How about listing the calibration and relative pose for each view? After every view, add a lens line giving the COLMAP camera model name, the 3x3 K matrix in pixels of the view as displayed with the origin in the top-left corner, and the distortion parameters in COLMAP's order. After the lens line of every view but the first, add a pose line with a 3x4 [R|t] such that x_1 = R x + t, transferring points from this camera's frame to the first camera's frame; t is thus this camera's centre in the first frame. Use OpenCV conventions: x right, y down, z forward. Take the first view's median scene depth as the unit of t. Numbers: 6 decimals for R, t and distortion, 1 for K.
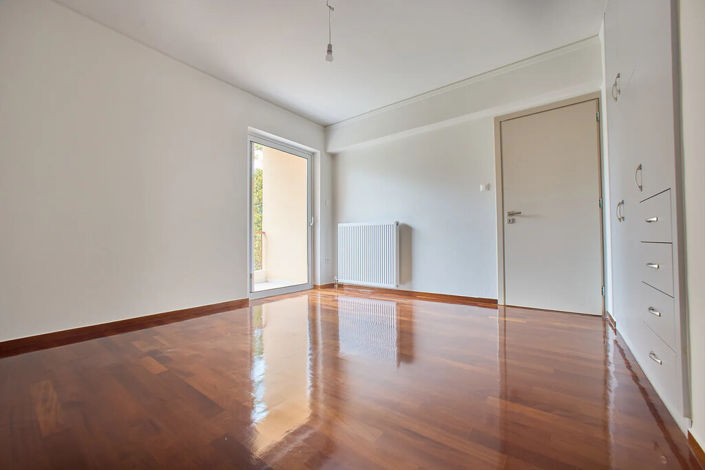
lens RADIAL K [[275.6, 0, 352.5], [0, 275.6, 235.0], [0, 0, 1]] dist [-0.007733, 0.000190]
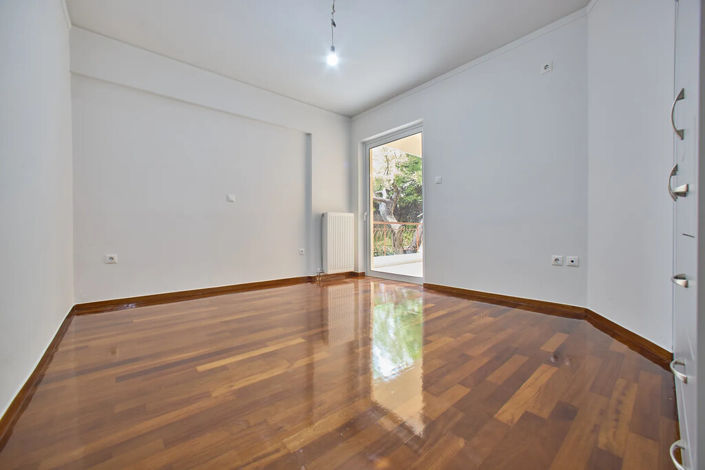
lens RADIAL K [[275.6, 0, 352.5], [0, 275.6, 235.0], [0, 0, 1]] dist [-0.007733, 0.000190]
pose [[-0.210799, 0.021651, -0.977290, 0.852622], [0.026540, 0.999513, 0.016419, 0.026612], [0.977169, -0.022476, -0.211271, 1.142234]]
